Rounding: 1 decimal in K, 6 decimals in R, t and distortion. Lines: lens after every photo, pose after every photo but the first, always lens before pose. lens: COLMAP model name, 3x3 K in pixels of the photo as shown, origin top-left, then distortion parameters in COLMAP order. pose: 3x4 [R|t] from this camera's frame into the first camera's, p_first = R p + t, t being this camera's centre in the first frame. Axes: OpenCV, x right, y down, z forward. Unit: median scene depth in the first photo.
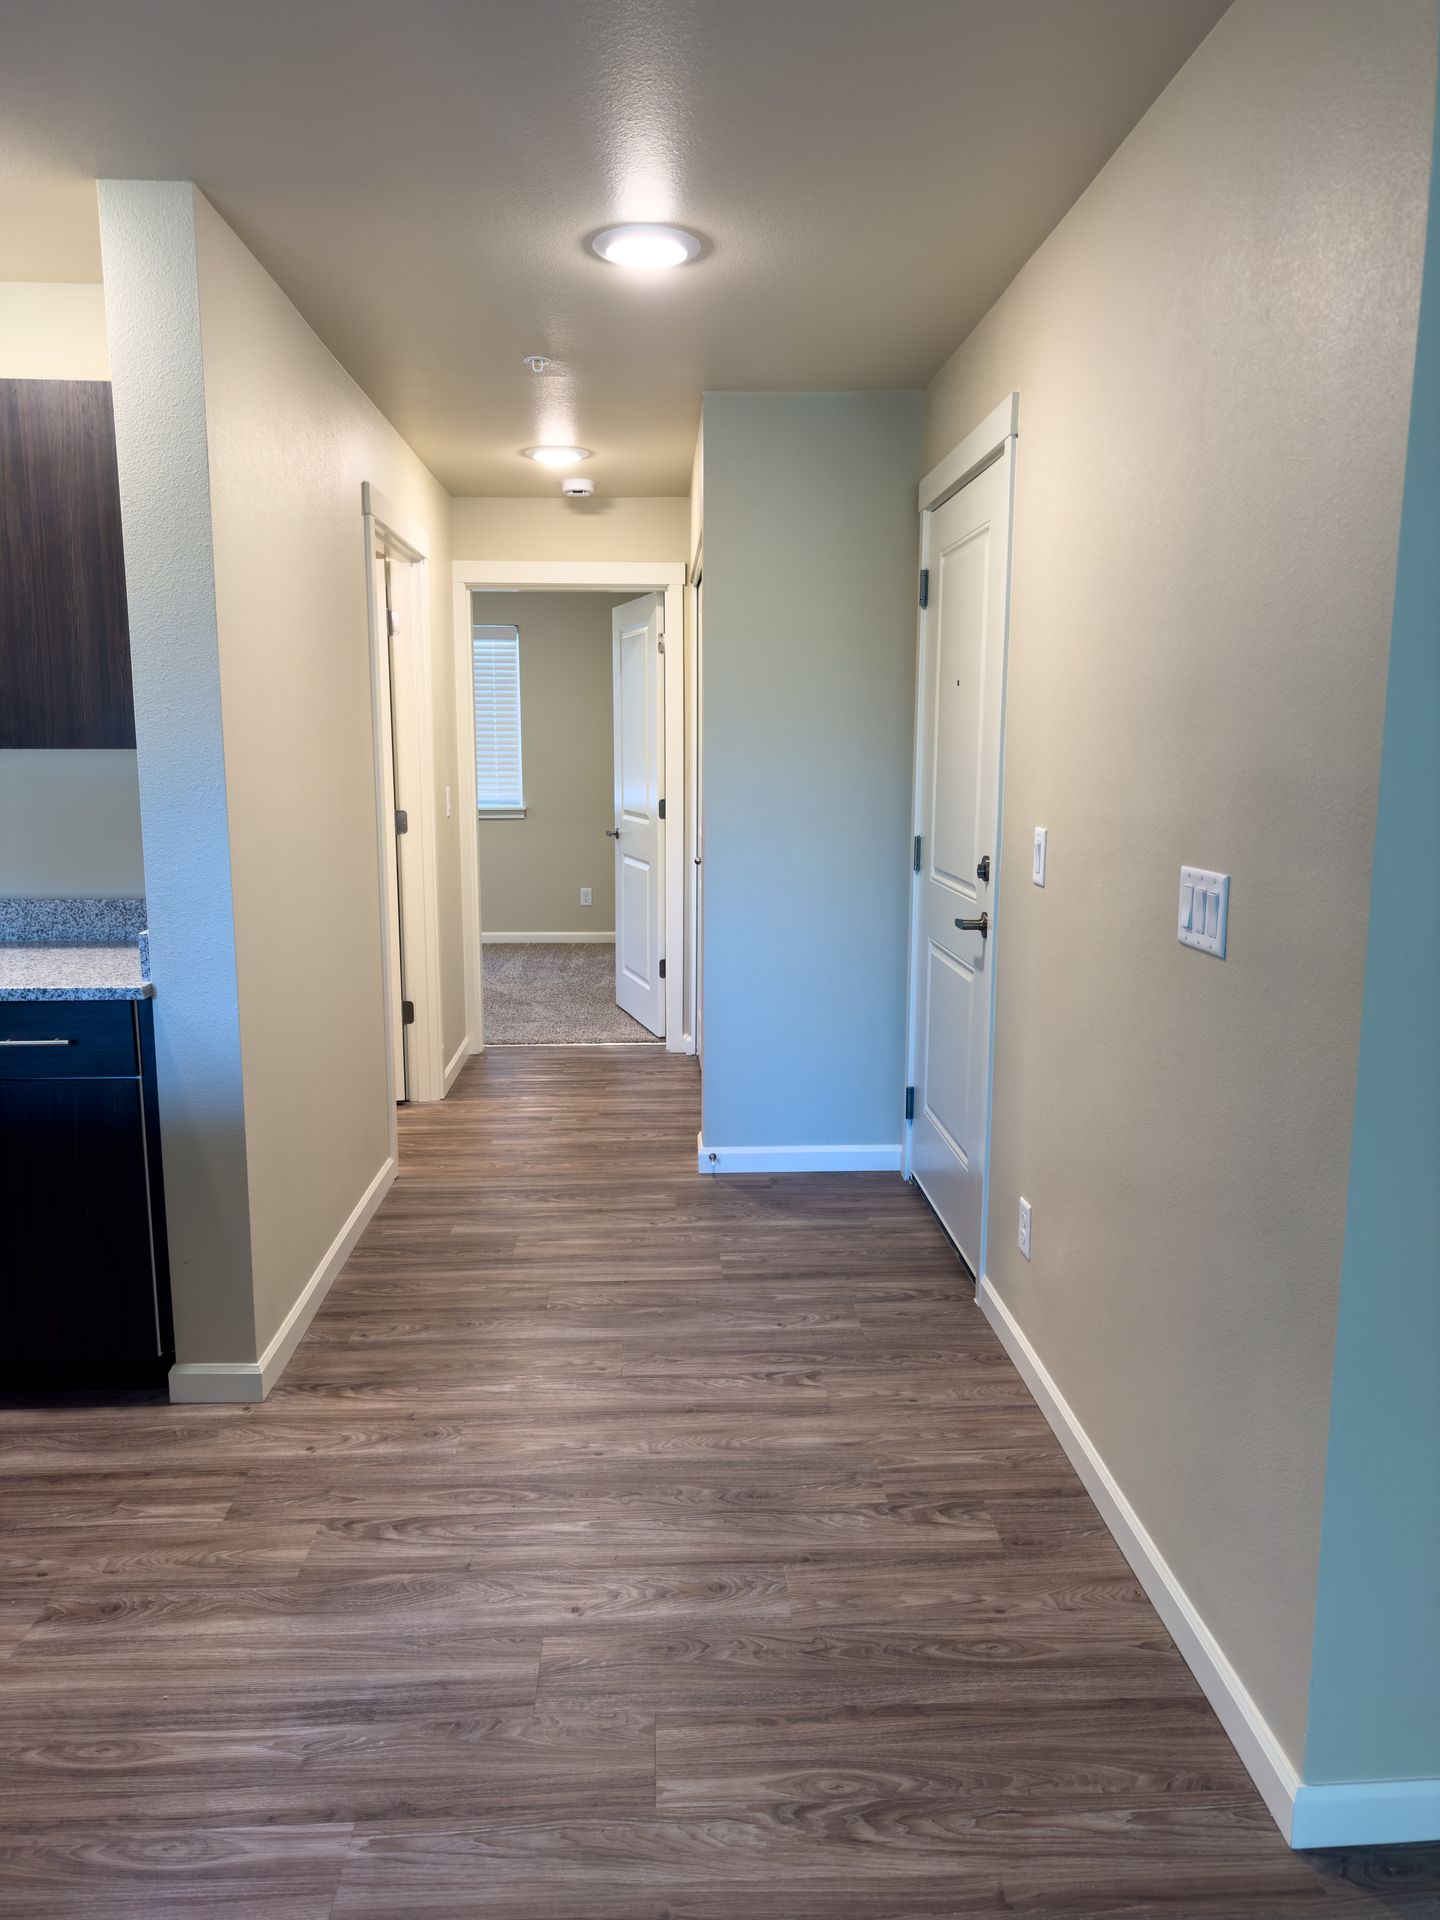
lens RADIAL K [[1363.1, 0, 714.0], [0, 1363.1, 965.7], [0, 0, 1]] dist [0.004291, 0.005382]
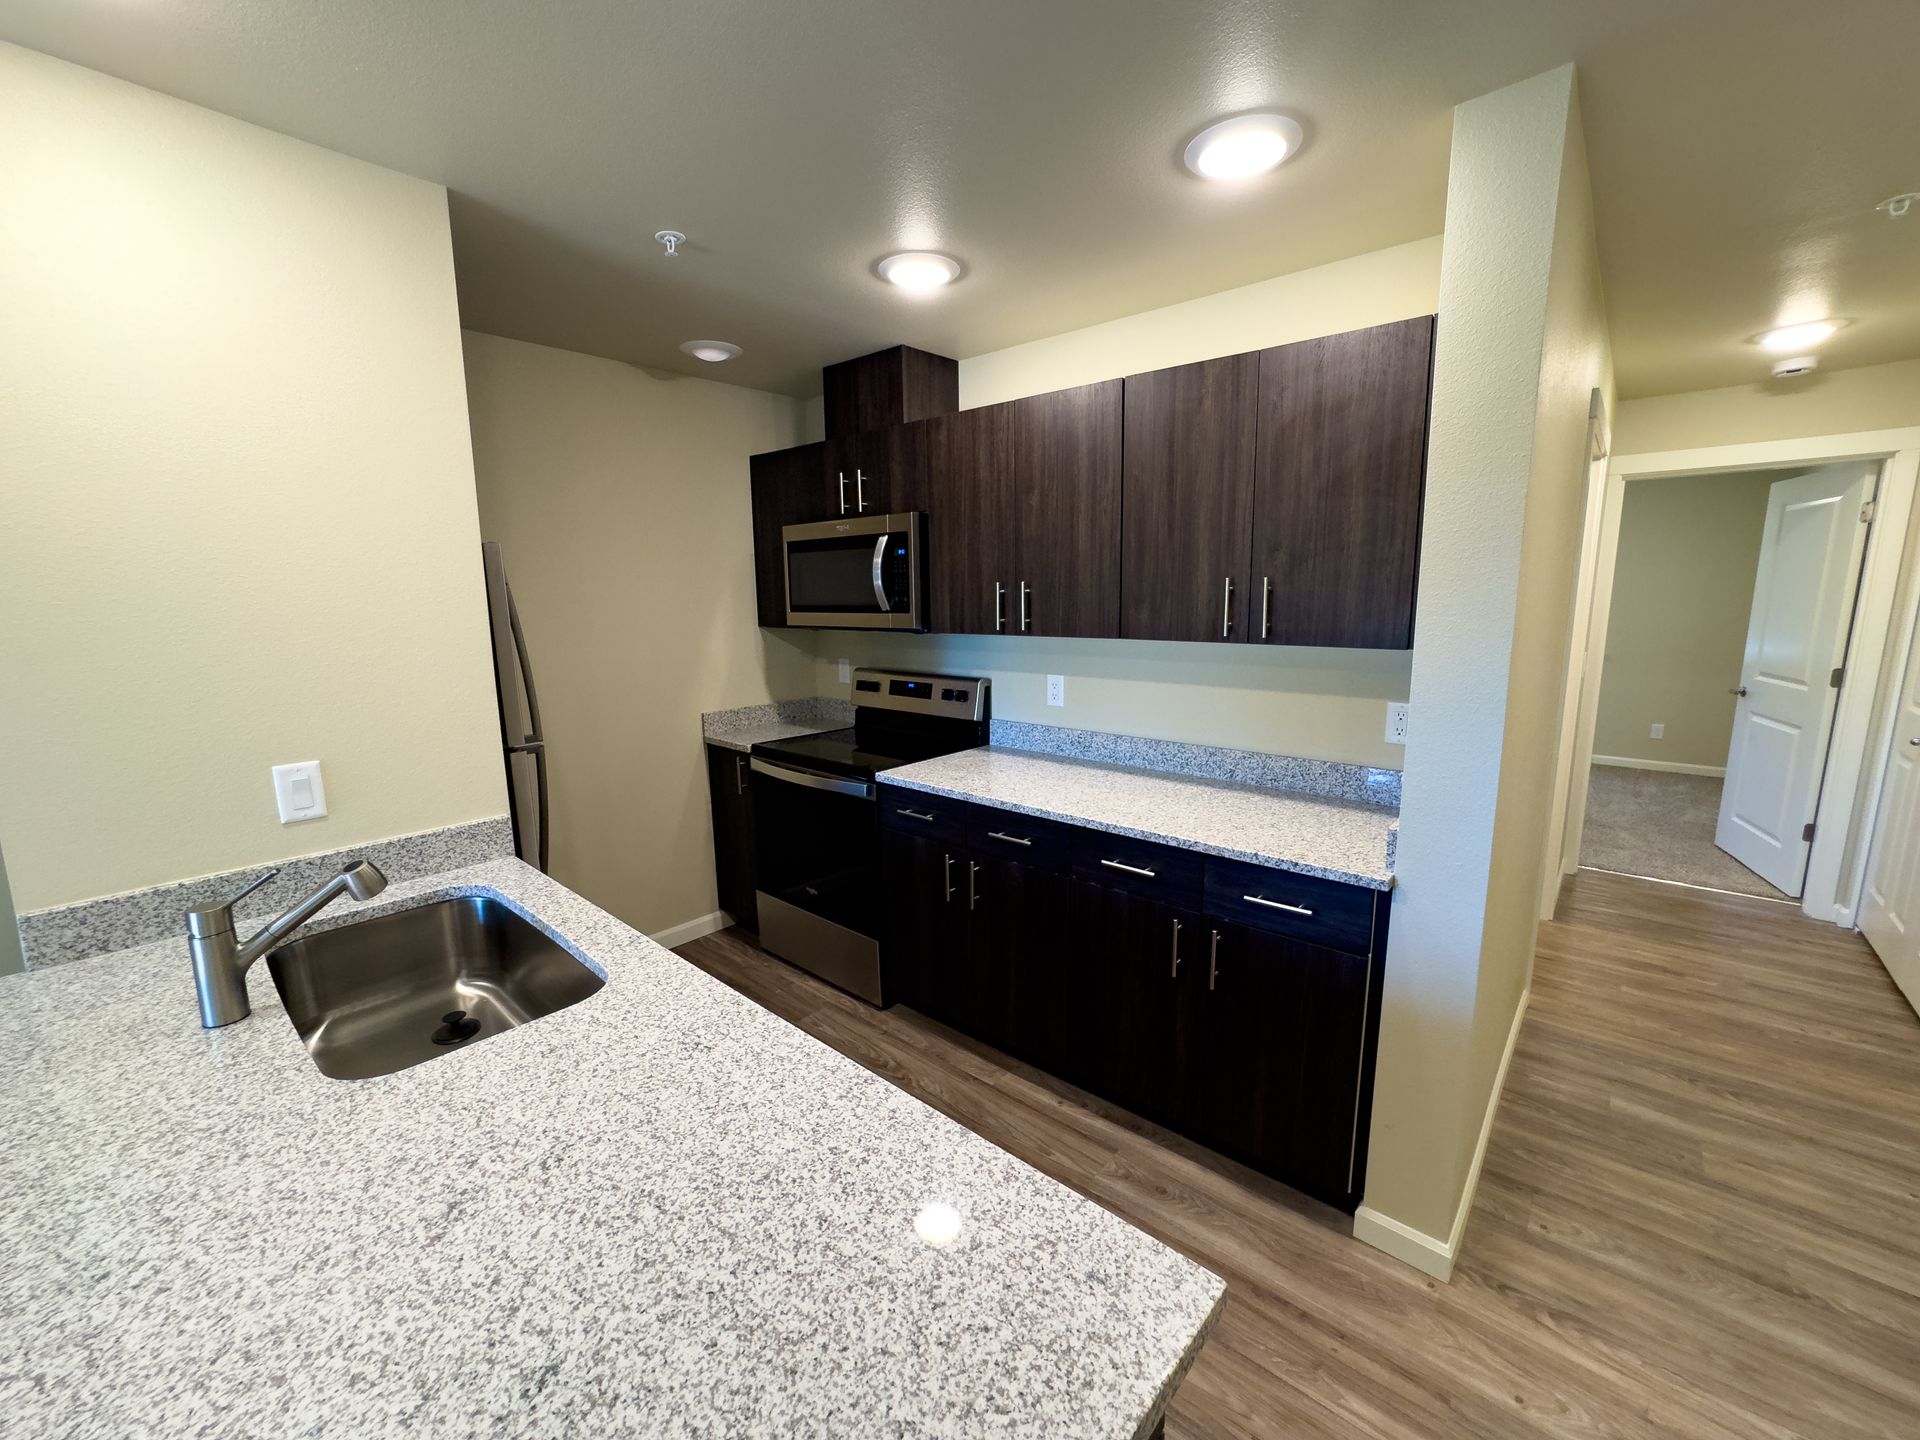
lens RADIAL K [[781.2, 0, 956.5], [0, 781.2, 718.8], [0, 0, 1]] dist [-0.040717, 0.020119]
pose [[0.721052, 0.104001, -0.685031, -0.251125], [-0.099887, 0.993946, 0.045761, -0.099647], [0.685643, 0.035430, 0.727075, 0.310823]]
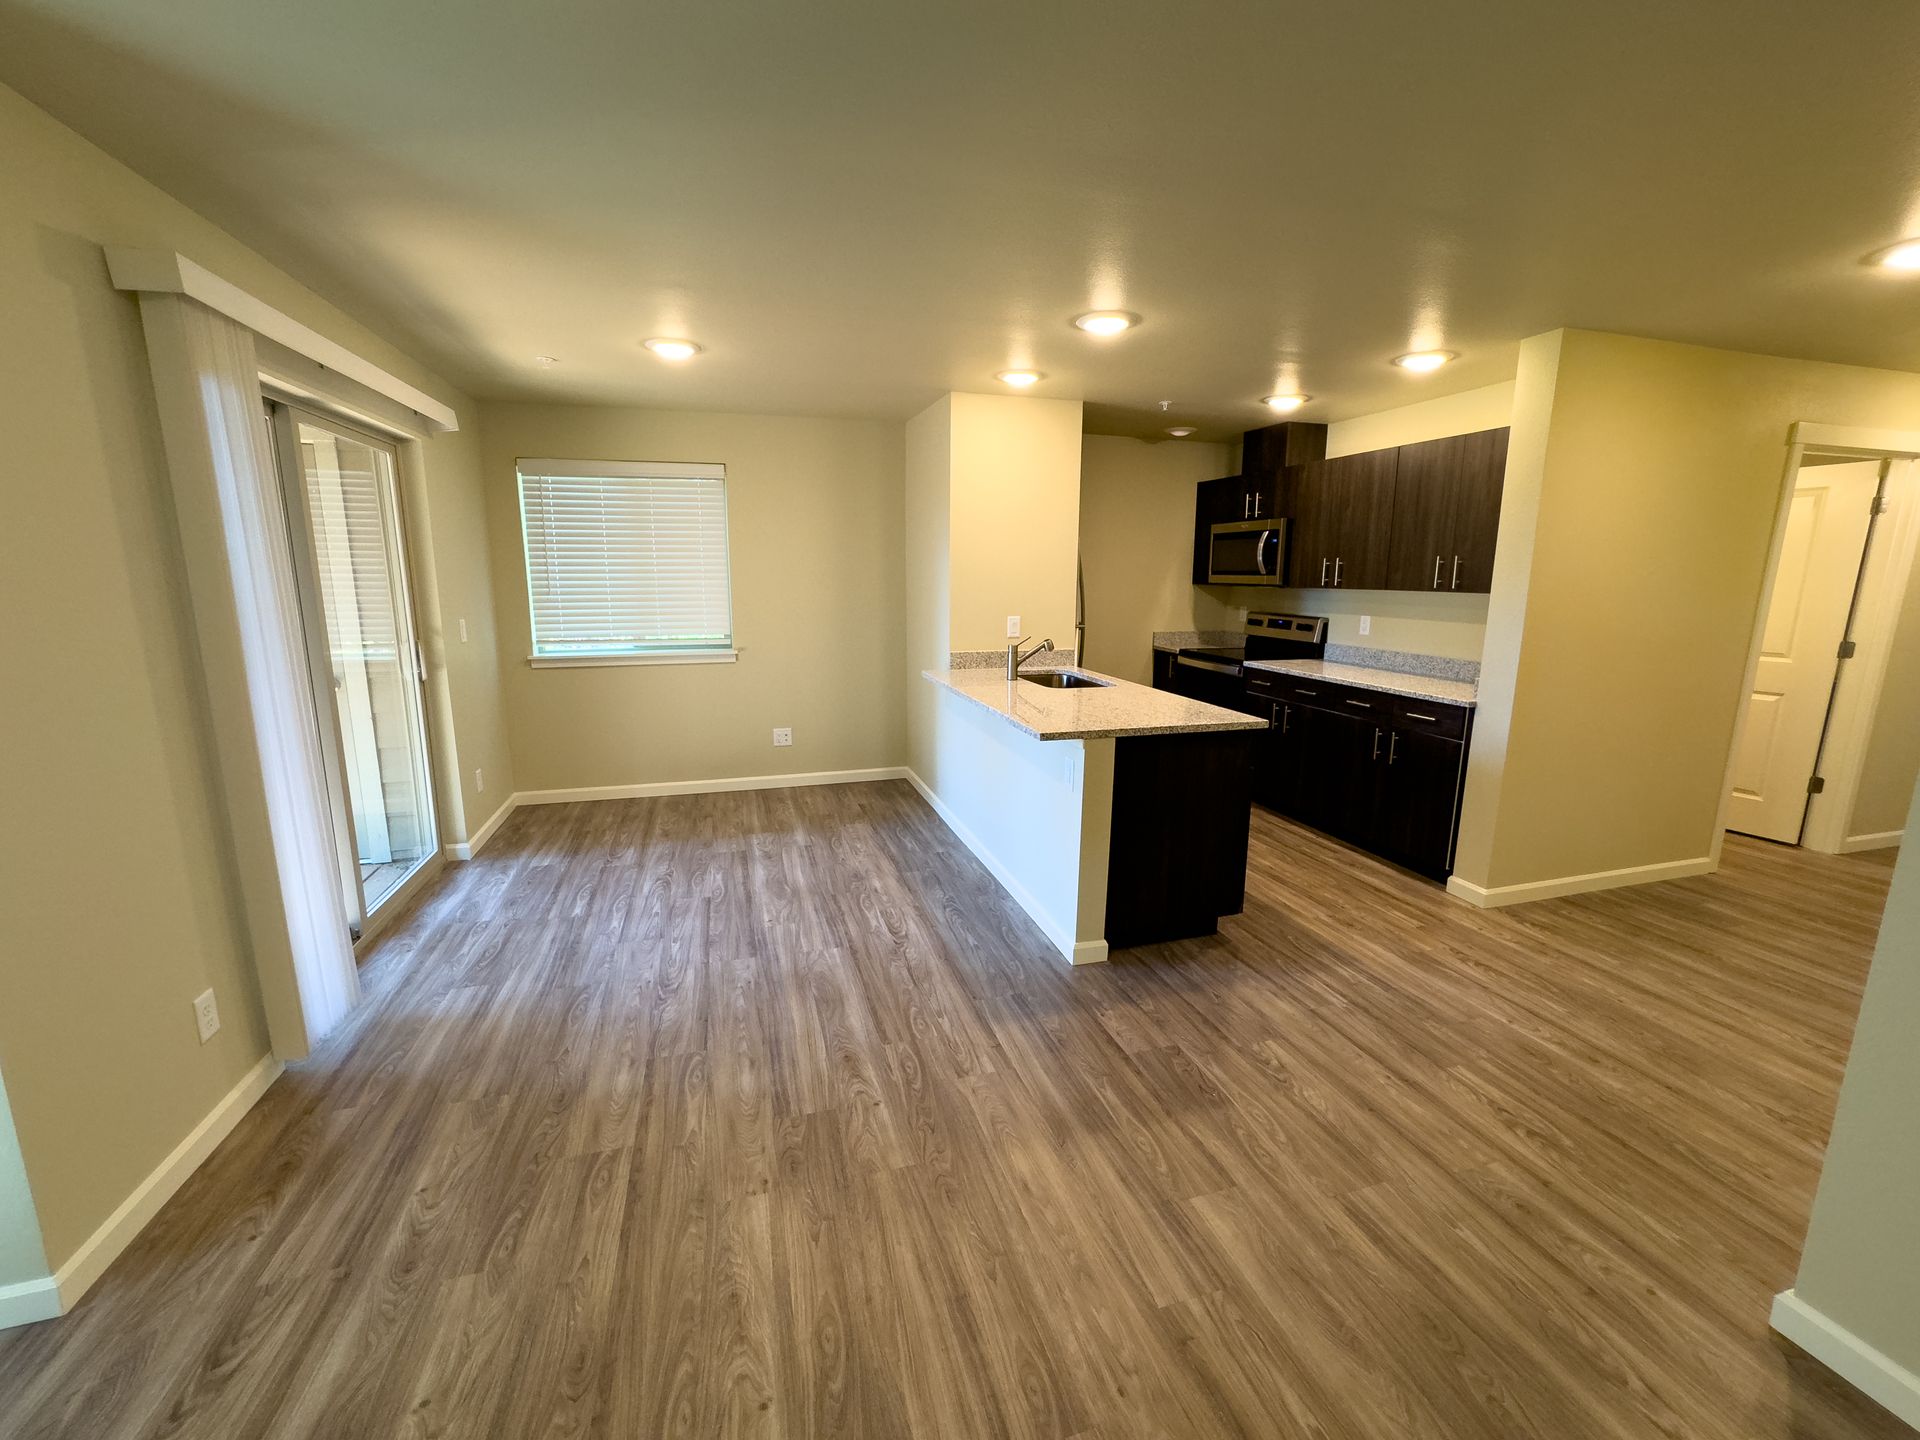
lens RADIAL K [[781.2, 0, 956.5], [0, 781.2, 718.8], [0, 0, 1]] dist [-0.040717, 0.020119]
pose [[0.241163, 0.180793, -0.953496, 0.555576], [-0.163435, 0.976028, 0.143728, -0.000835], [0.956624, 0.121173, 0.264930, -0.120965]]
